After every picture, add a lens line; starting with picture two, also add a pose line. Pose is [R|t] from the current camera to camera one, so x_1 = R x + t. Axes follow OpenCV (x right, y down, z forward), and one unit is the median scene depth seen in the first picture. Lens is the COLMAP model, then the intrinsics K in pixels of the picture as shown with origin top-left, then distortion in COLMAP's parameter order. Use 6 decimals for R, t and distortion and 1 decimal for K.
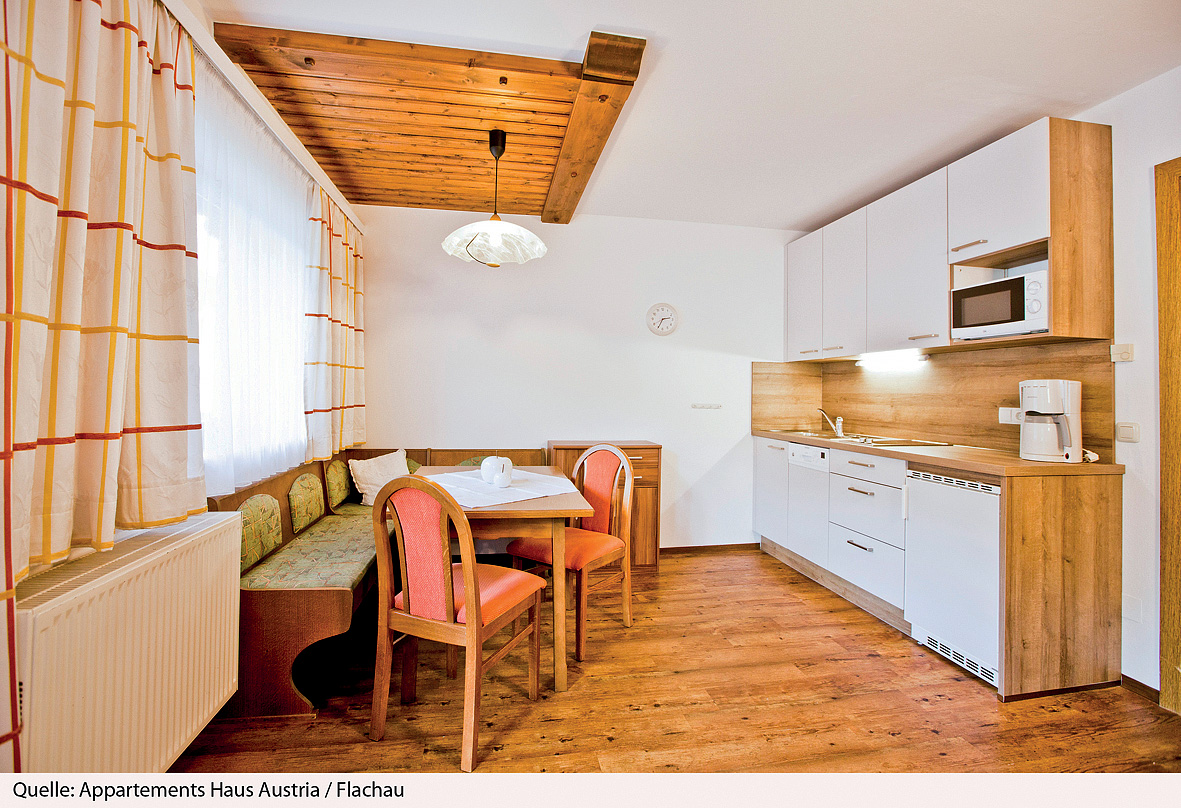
lens RADIAL K [[543.4, 0, 588.1], [0, 543.4, 380.8], [0, 0, 1]] dist [-0.046531, 0.013495]
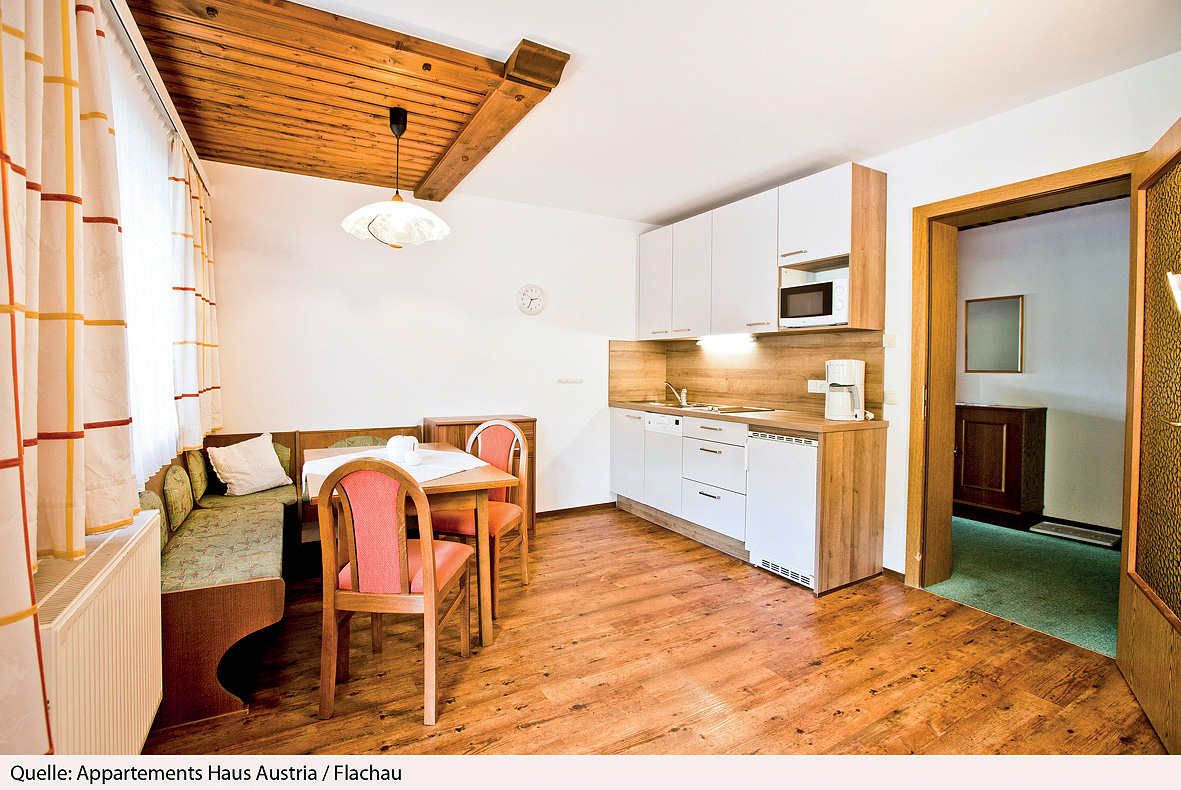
lens RADIAL K [[542.0, 0, 591.9], [0, 542.0, 380.2], [0, 0, 1]] dist [-0.061945, 0.025587]
pose [[0.943323, -0.015774, 0.331502, -0.174669], [-0.000895, 0.998745, 0.050070, -0.016329], [-0.331876, -0.047529, 0.942125, -0.064706]]
